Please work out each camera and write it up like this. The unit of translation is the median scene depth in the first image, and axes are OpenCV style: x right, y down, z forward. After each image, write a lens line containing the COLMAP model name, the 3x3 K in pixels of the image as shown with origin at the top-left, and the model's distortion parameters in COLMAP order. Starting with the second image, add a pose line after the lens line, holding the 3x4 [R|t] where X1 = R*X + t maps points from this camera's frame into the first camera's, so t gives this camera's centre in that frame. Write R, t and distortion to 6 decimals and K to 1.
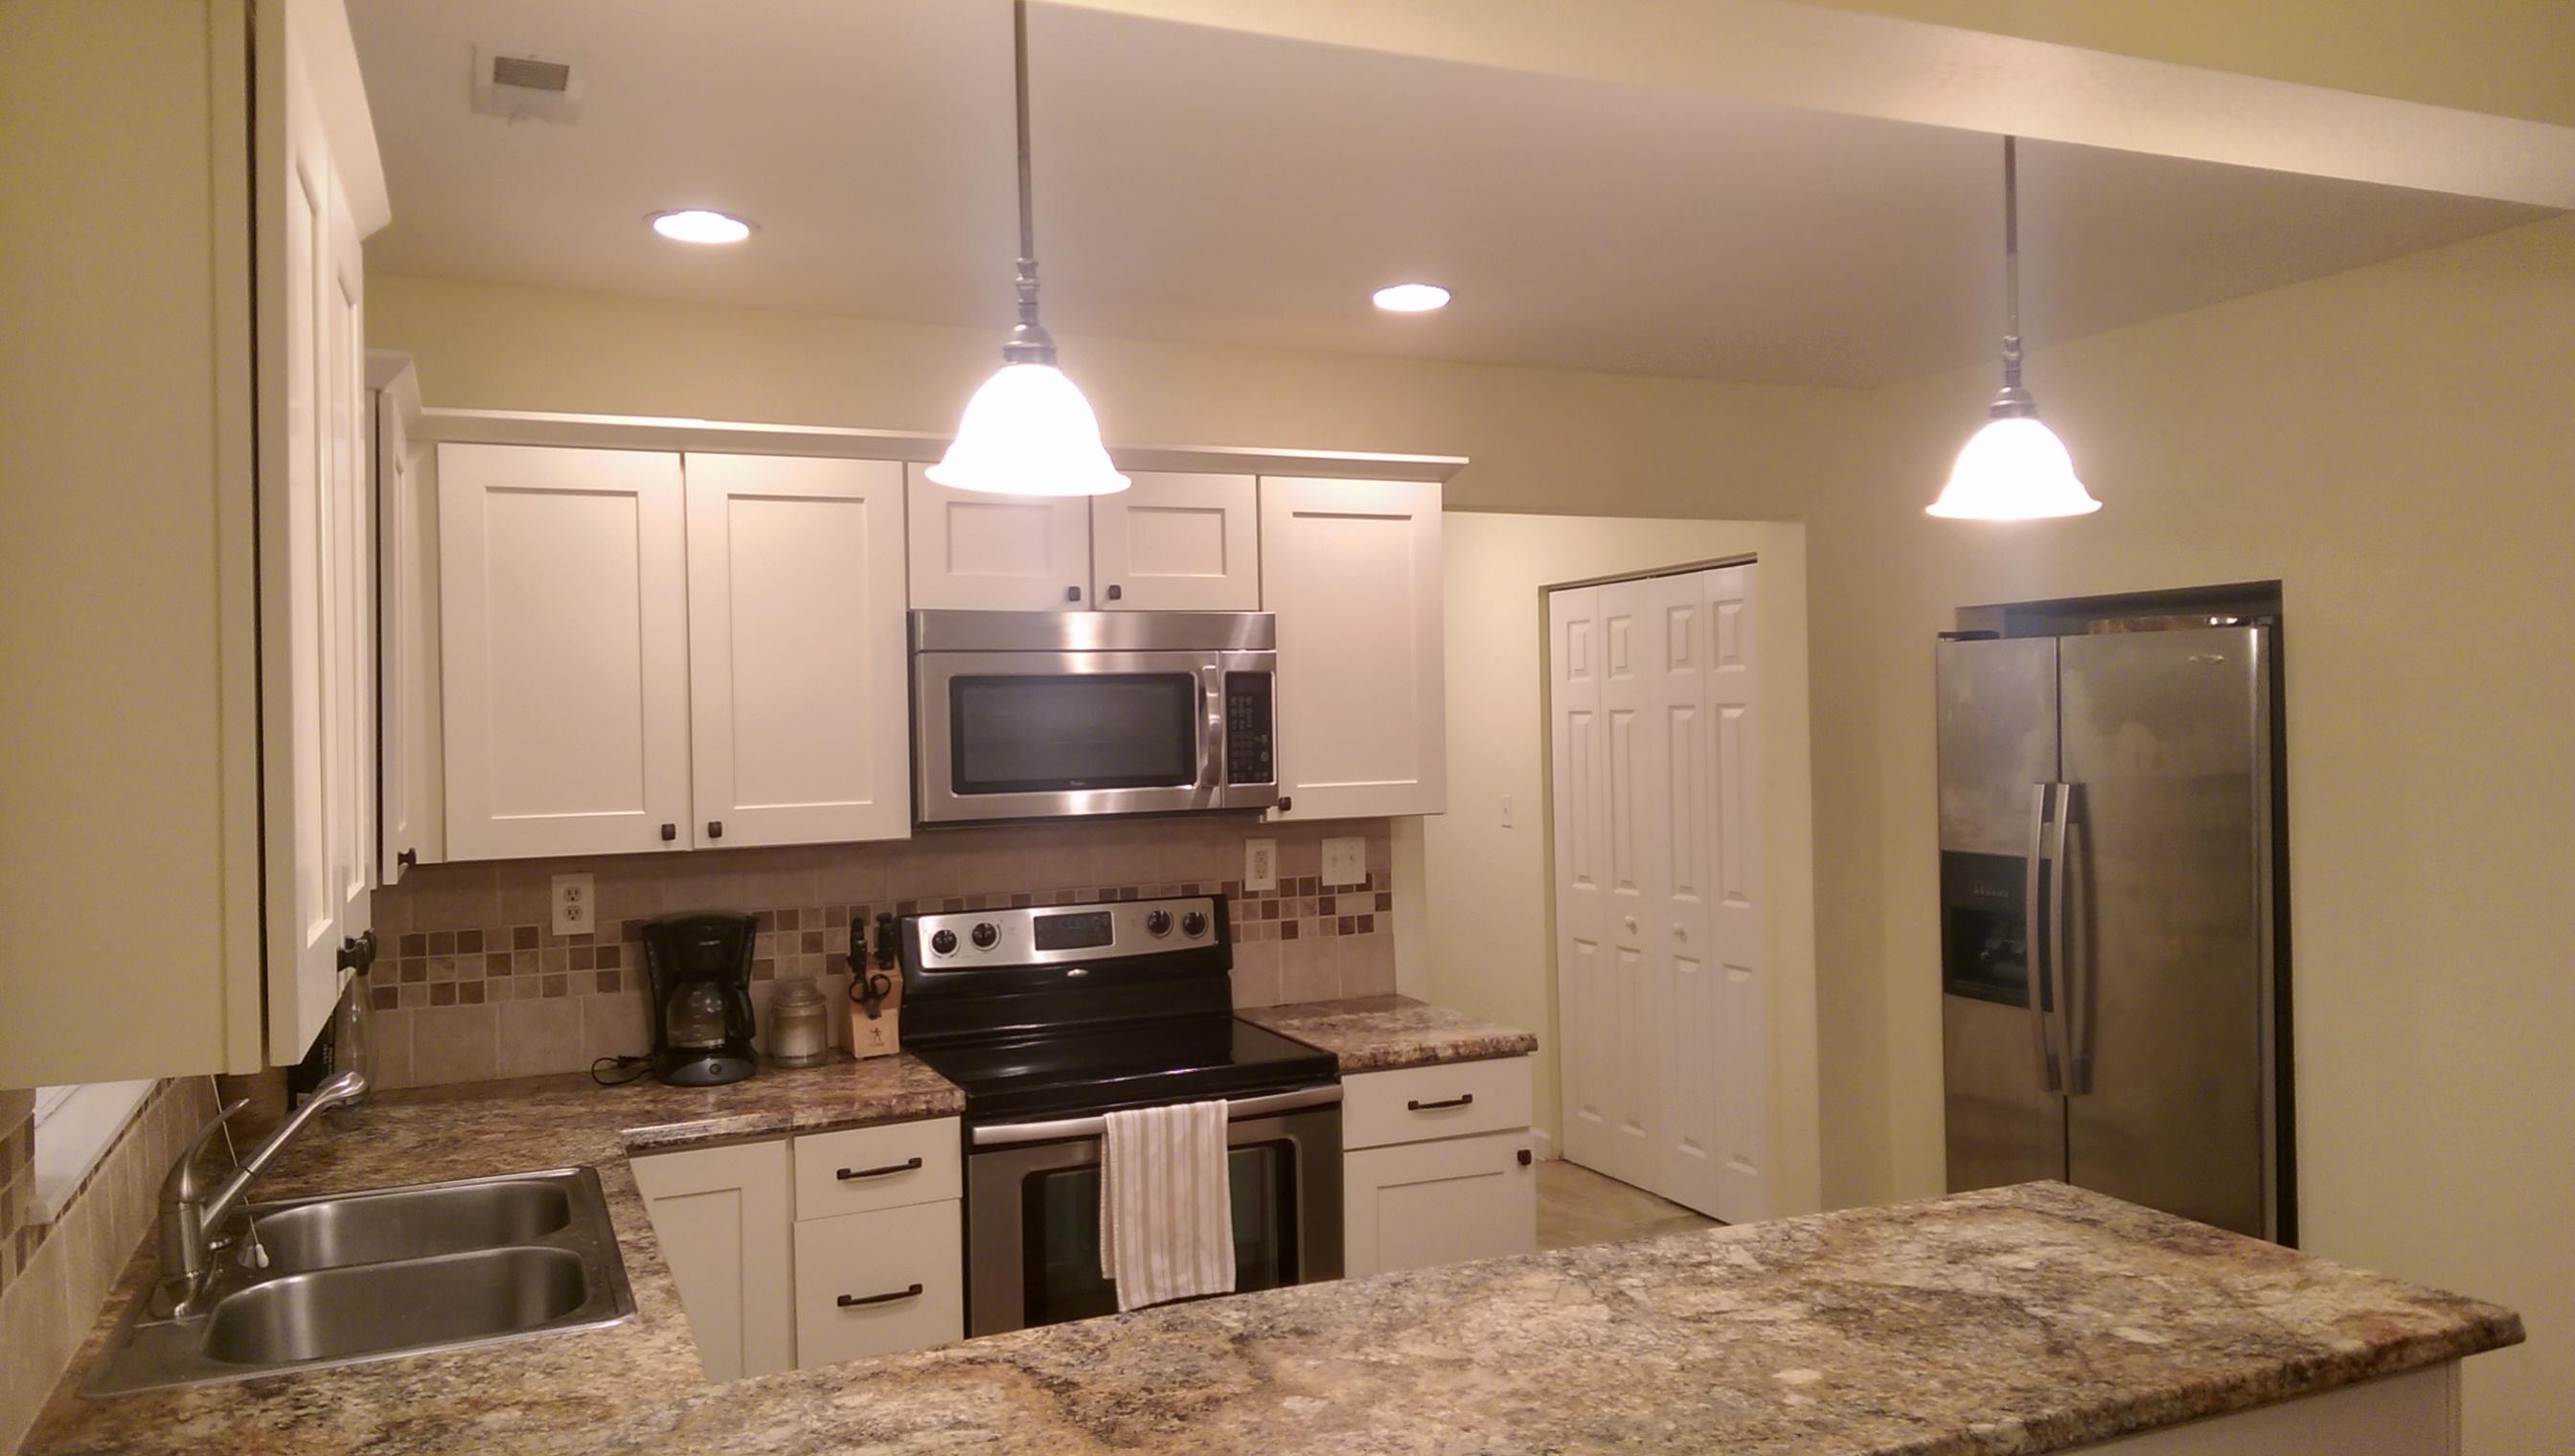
lens RADIAL K [[1834.9, 0, 1298.6], [0, 1834.9, 735.1], [0, 0, 1]] dist [0.069223, -0.096619]
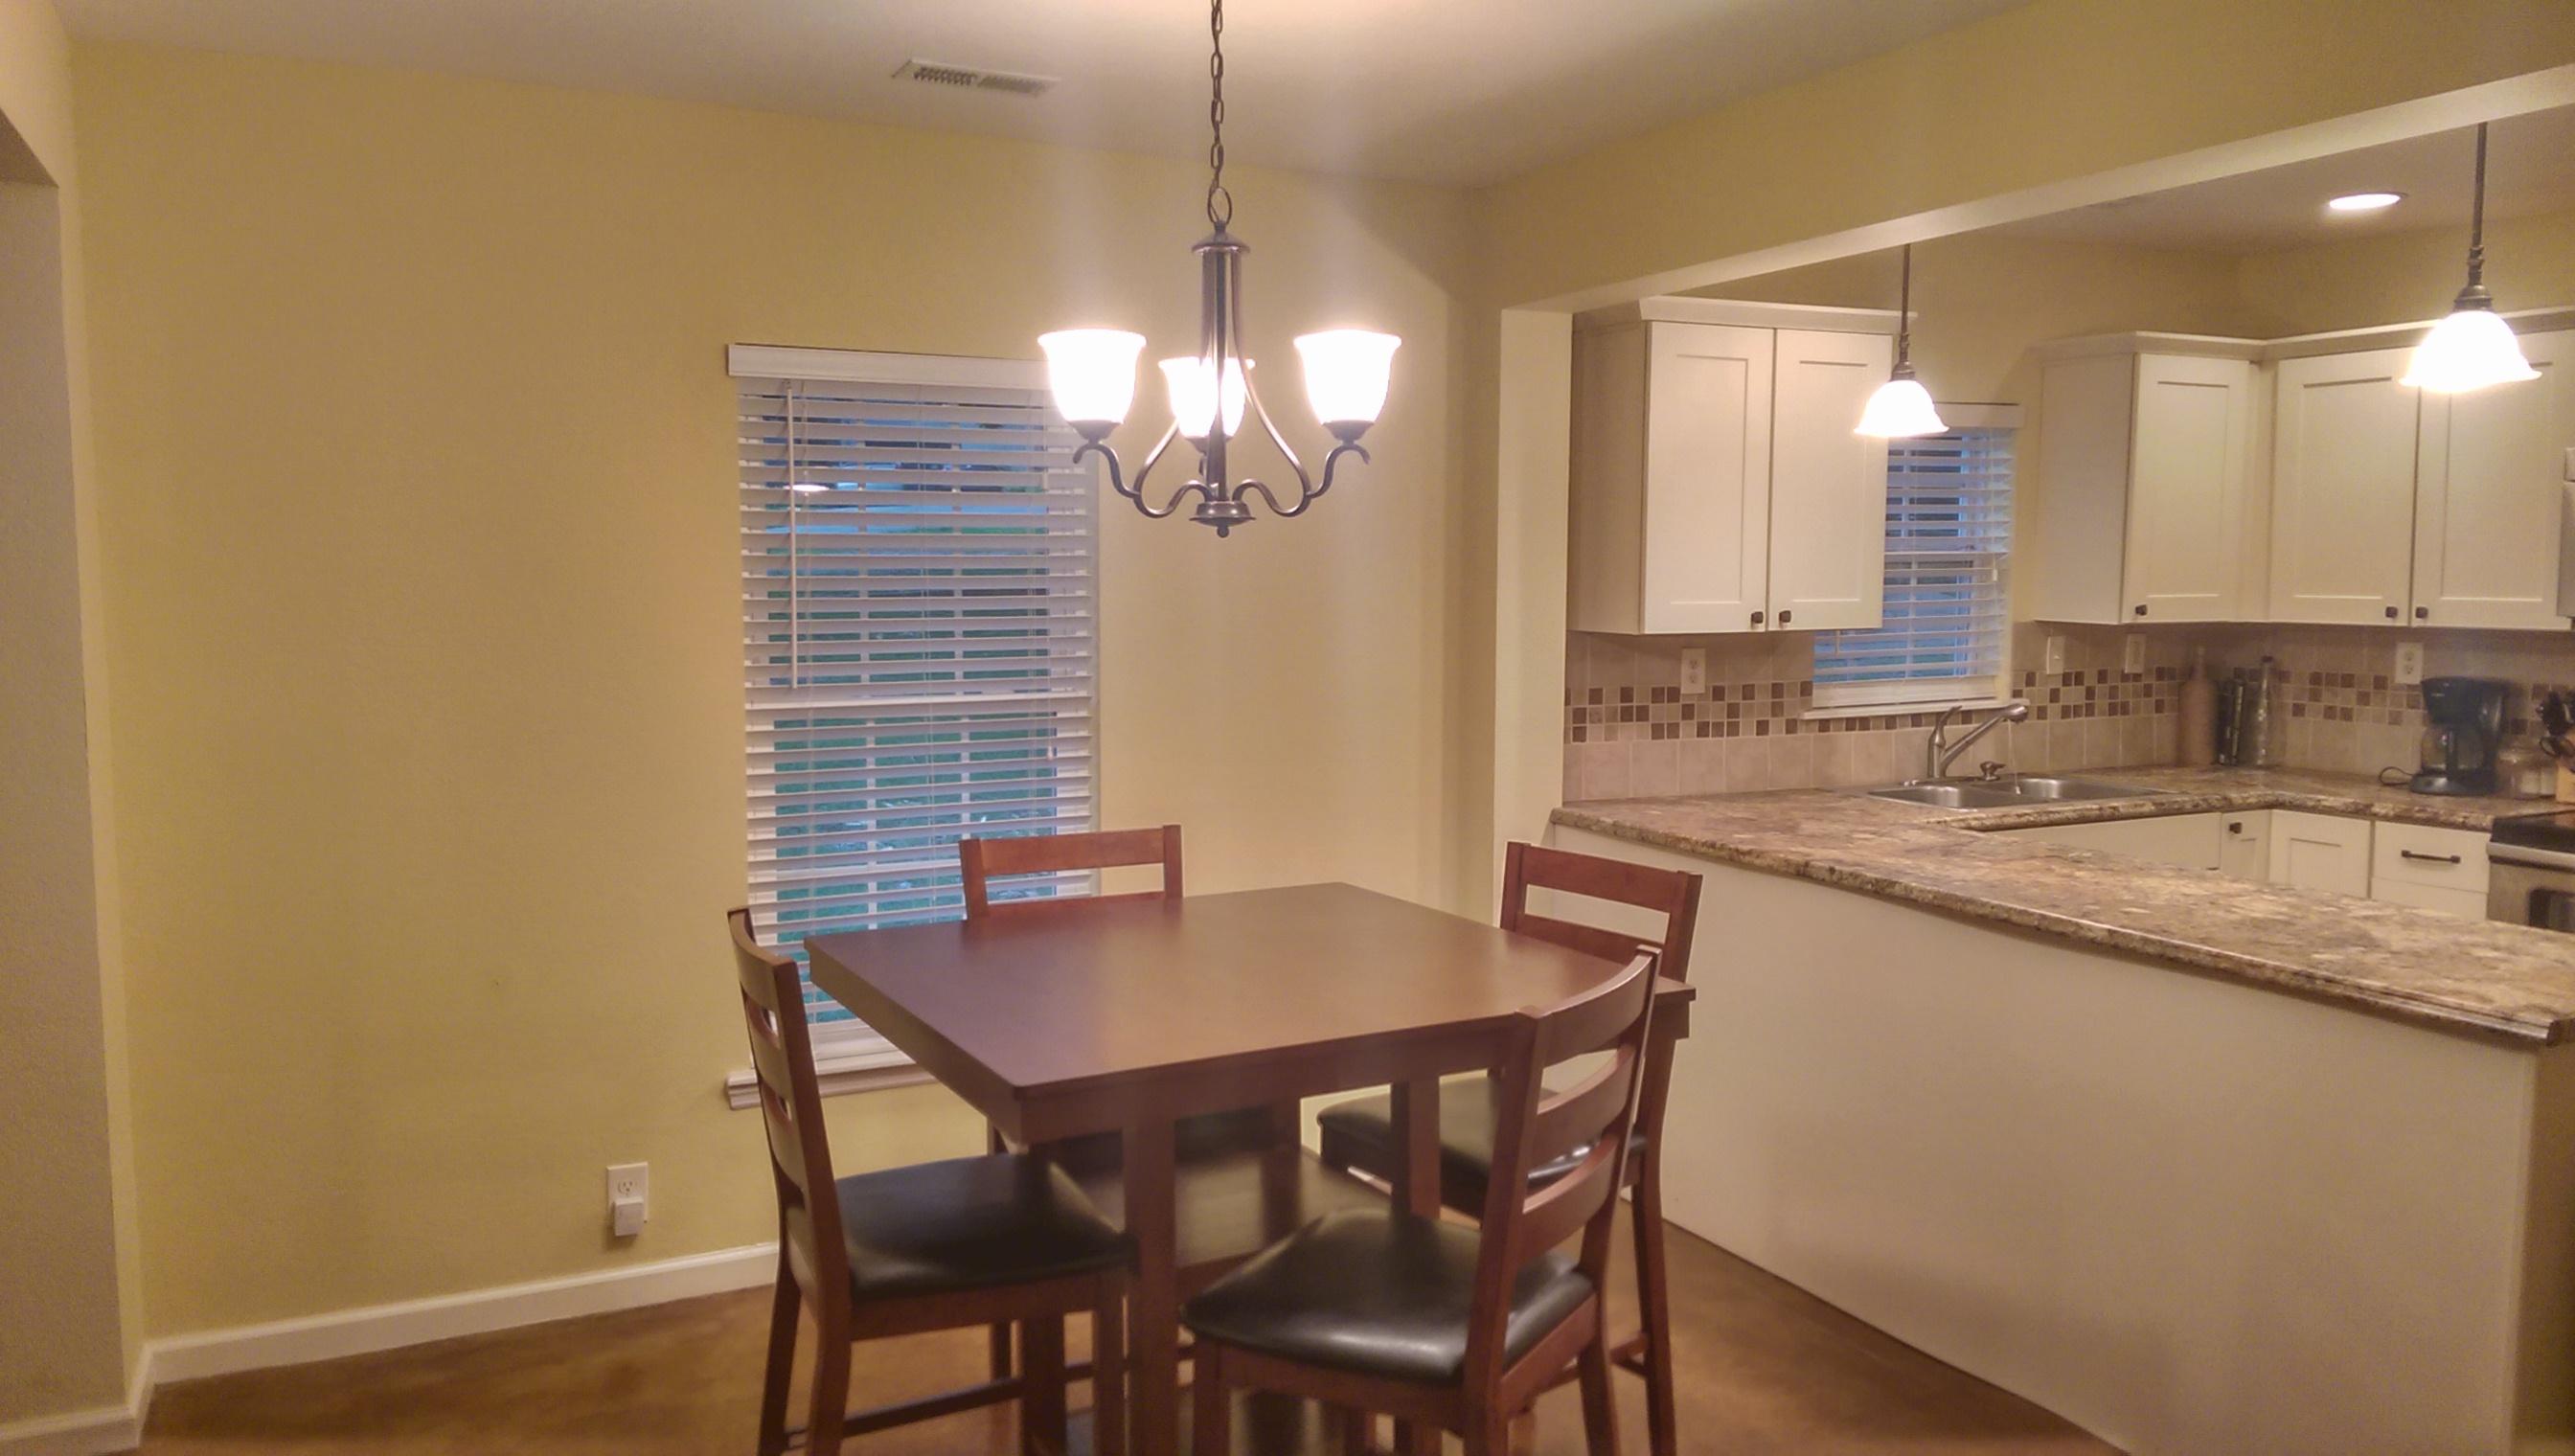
lens RADIAL K [[1834.9, 0, 1268.2], [0, 1834.9, 711.0], [0, 0, 1]] dist [0.069223, -0.096619]
pose [[0.042138, 0.101042, -0.993989, 1.142811], [-0.013299, 0.994842, 0.100565, -0.005944], [0.999023, 0.008981, 0.043264, 0.056169]]
